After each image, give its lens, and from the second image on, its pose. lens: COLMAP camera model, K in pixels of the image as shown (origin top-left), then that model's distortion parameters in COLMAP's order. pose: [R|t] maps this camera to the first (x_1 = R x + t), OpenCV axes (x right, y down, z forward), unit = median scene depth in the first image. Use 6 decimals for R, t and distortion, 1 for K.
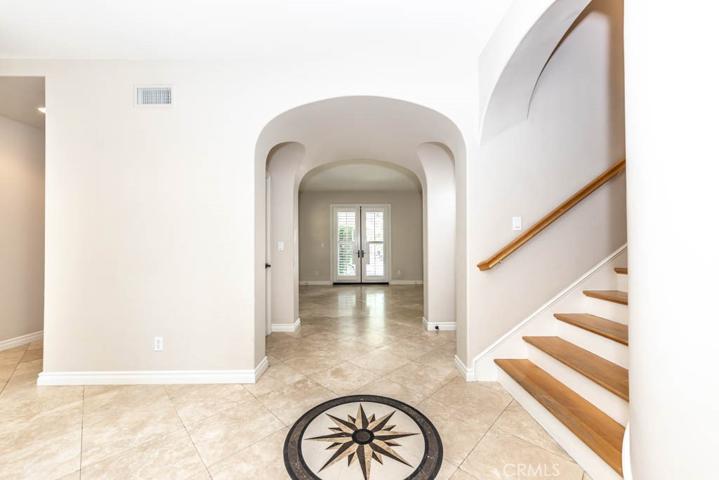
lens RADIAL K [[274.6, 0, 359.5], [0, 274.6, 240.0], [0, 0, 1]] dist [0.006760, -0.000050]
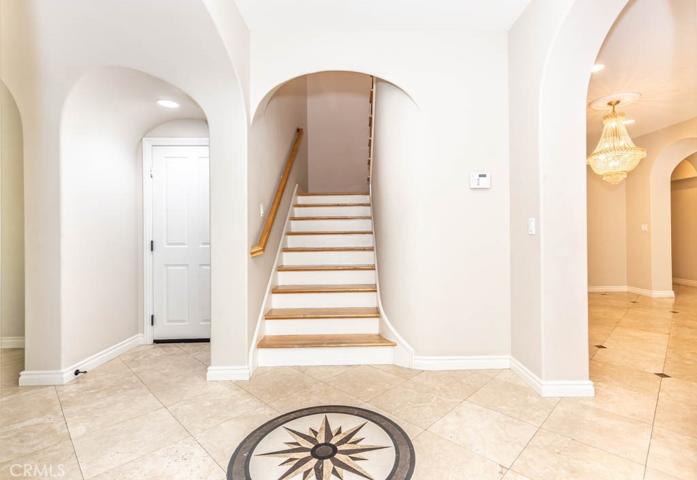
lens RADIAL K [[341.3, 0, 360.9], [0, 341.3, 236.6], [0, 0, 1]] dist [0.001672, 0.000364]
pose [[-0.036438, 0.004956, 0.999324, -0.715894], [-0.005874, 0.999969, -0.005174, 0.042285], [-0.999319, -0.006058, -0.036408, 0.640581]]
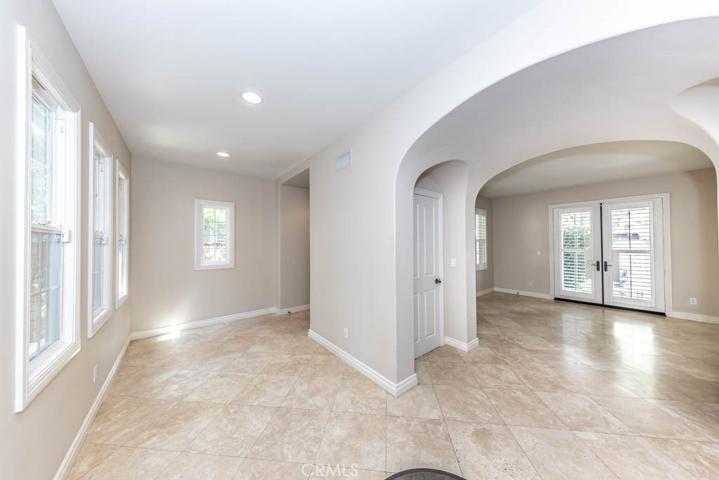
lens RADIAL K [[225.8, 0, 361.8], [0, 225.8, 240.6], [0, 0, 1]] dist [0.005226, -0.000161]
pose [[0.636550, -0.009828, -0.771173, 0.221810], [0.015458, 0.999881, 0.000016, -0.098565], [0.771081, -0.011931, 0.636626, 0.321522]]
